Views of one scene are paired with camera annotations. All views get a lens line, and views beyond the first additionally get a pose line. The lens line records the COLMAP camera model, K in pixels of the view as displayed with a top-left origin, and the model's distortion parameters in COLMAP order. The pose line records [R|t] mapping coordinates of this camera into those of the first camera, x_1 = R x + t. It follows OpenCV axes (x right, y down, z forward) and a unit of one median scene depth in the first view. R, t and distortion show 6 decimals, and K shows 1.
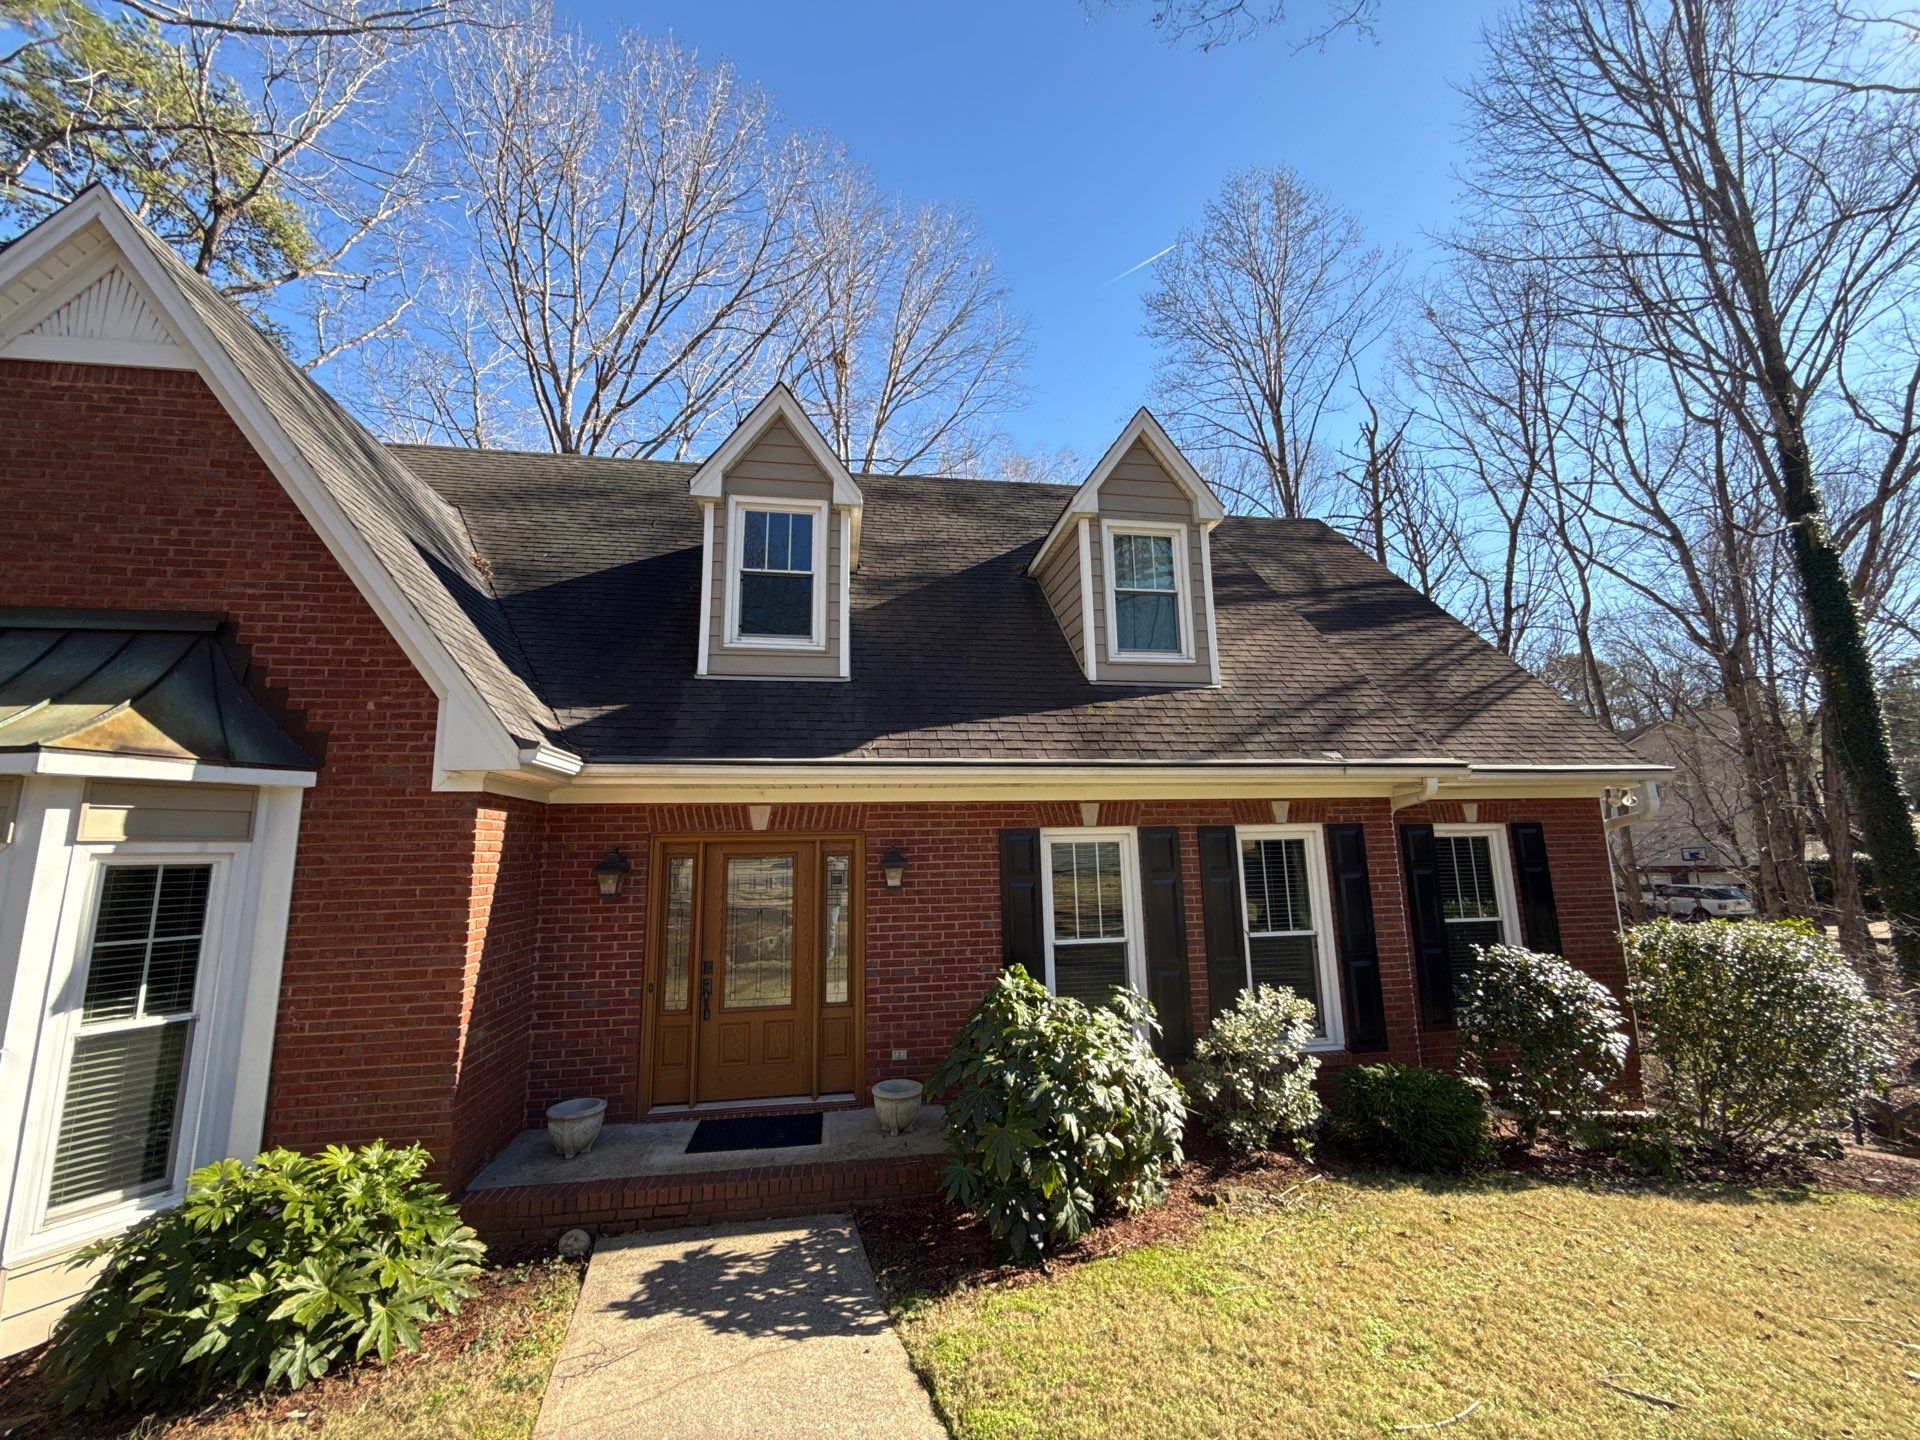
lens RADIAL K [[774.9, 0, 960.0], [0, 774.9, 720.0], [0, 0, 1]] dist [-0.001864, -0.000037]
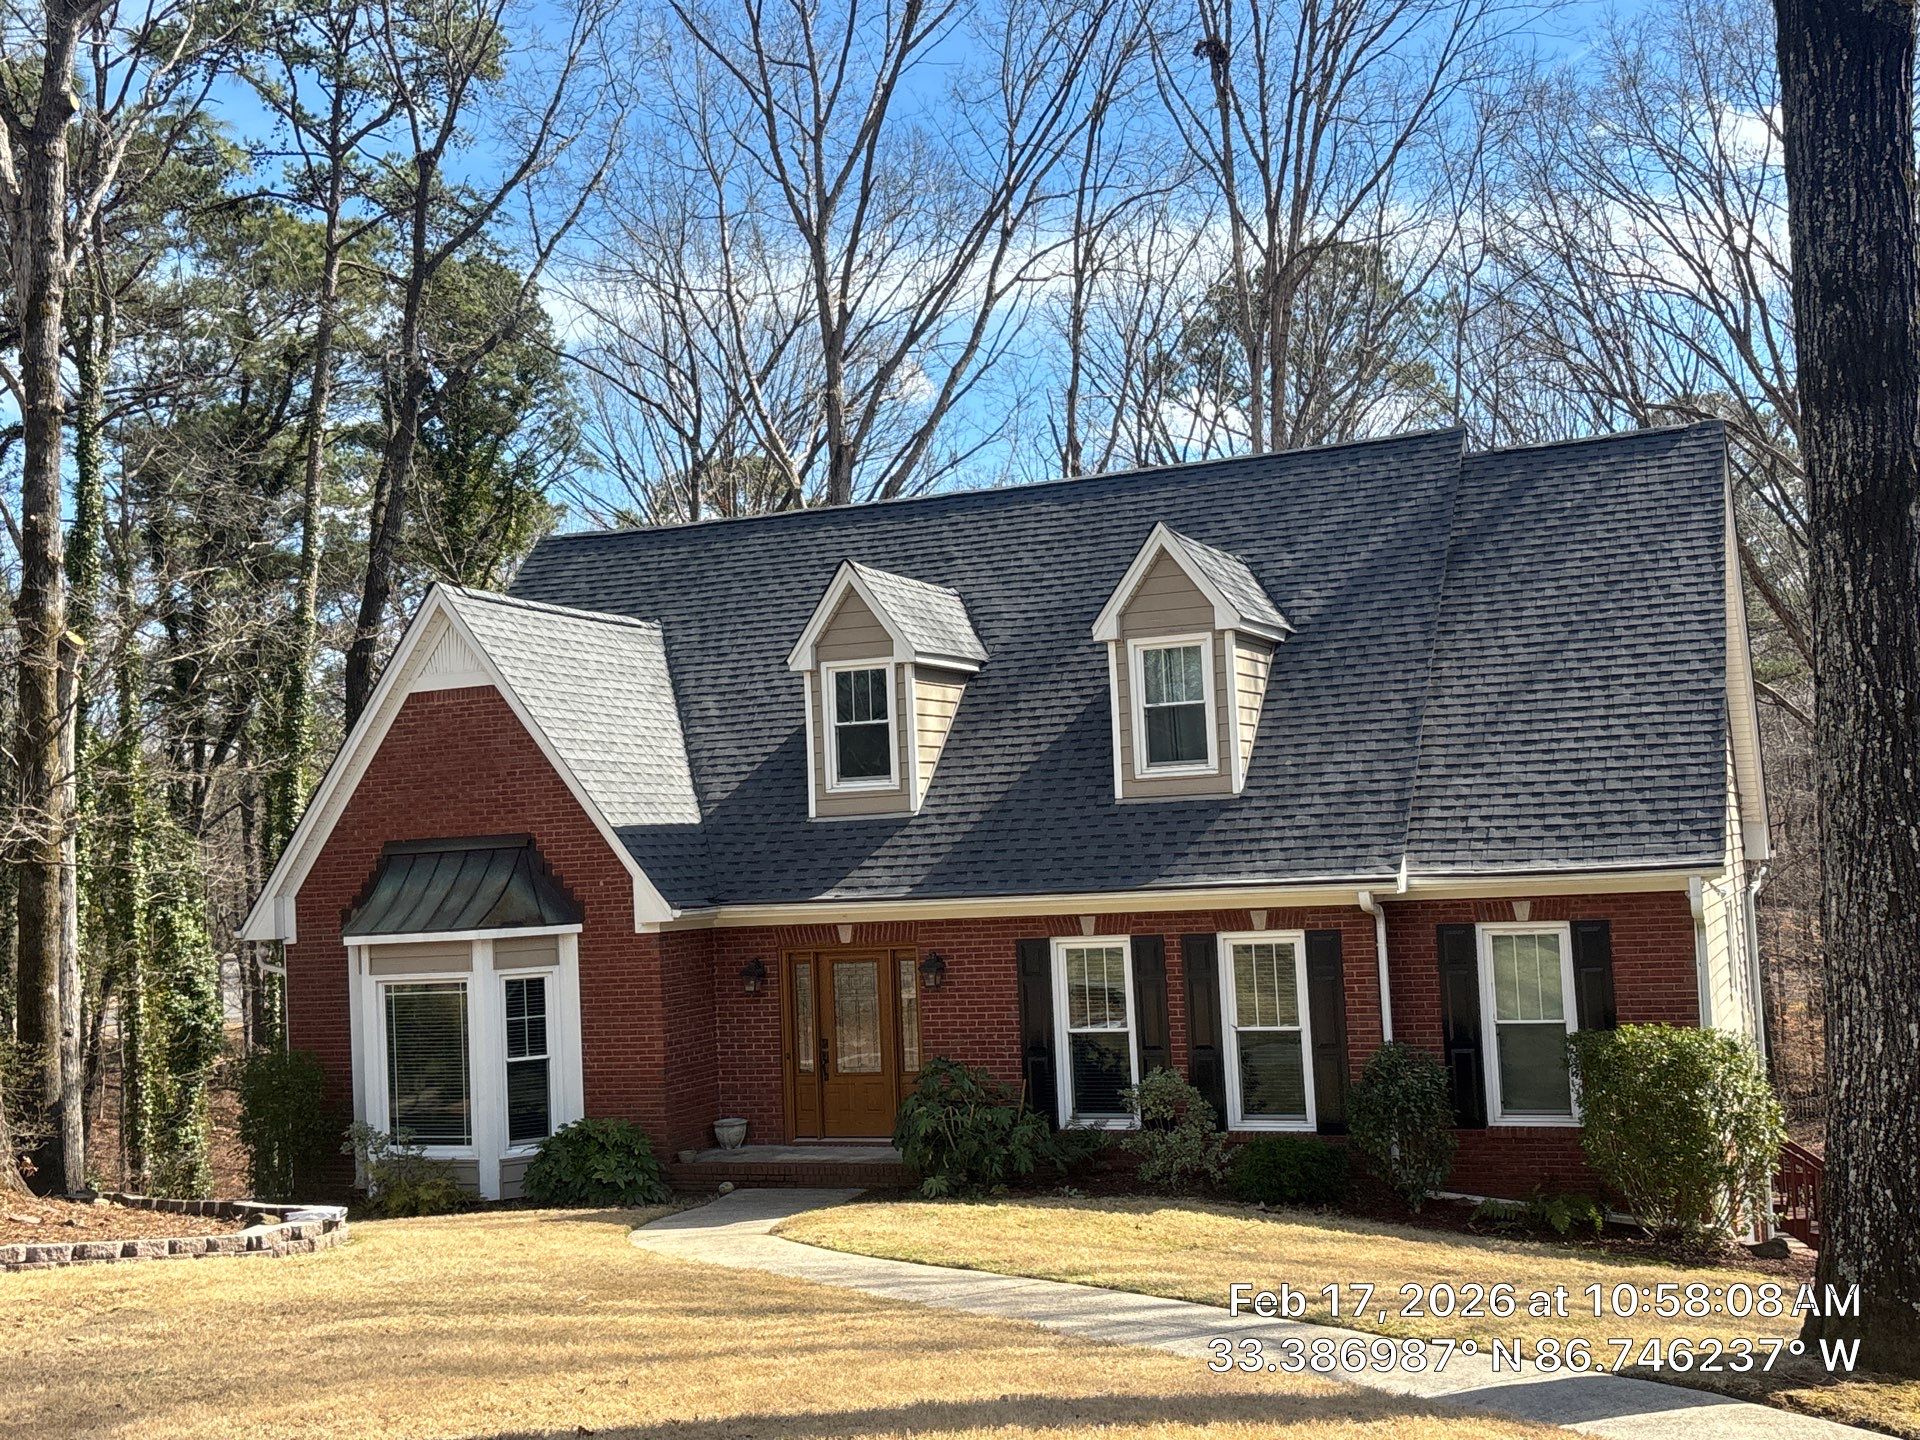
lens RADIAL K [[2054.9, 0, 888.5], [0, 2054.9, 723.9], [0, 0, 1]] dist [0.154552, -0.003296]
pose [[0.839421, -0.062954, -0.539824, 1.643066], [0.124017, 0.989251, 0.077479, -0.469163], [0.529143, -0.131984, 0.838205, -1.776762]]
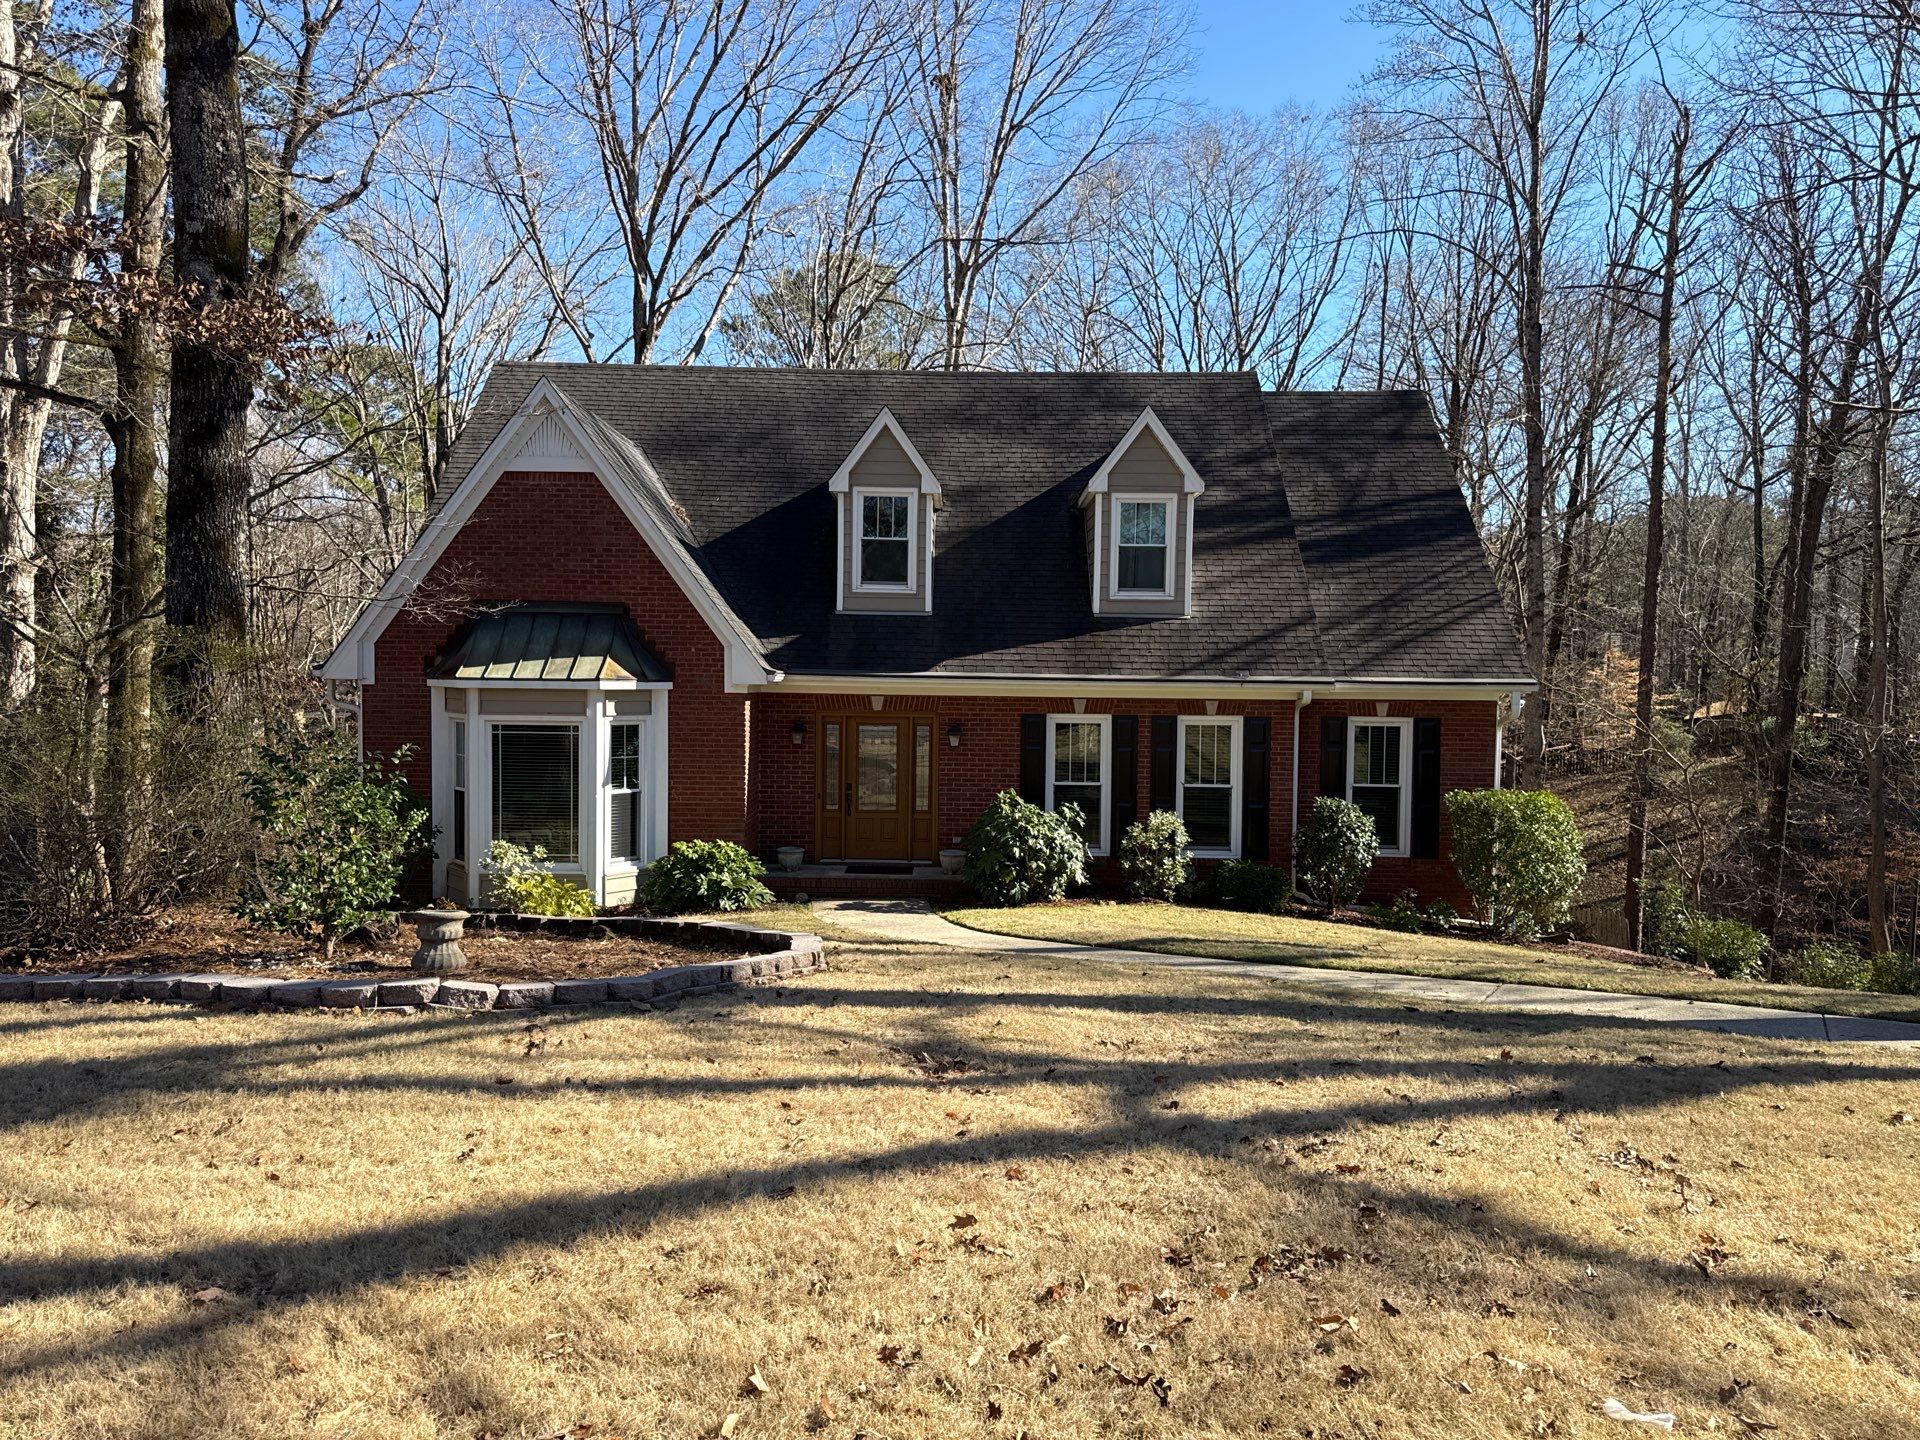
lens RADIAL K [[1491.2, 0, 960.0], [0, 1491.2, 720.0], [0, 0, 1]] dist [0.000532, -0.000003]
pose [[0.987105, 0.038217, -0.155442, 0.402921], [-0.005640, 0.978781, 0.204829, -0.475630], [0.159972, -0.201311, 0.966376, -2.000846]]
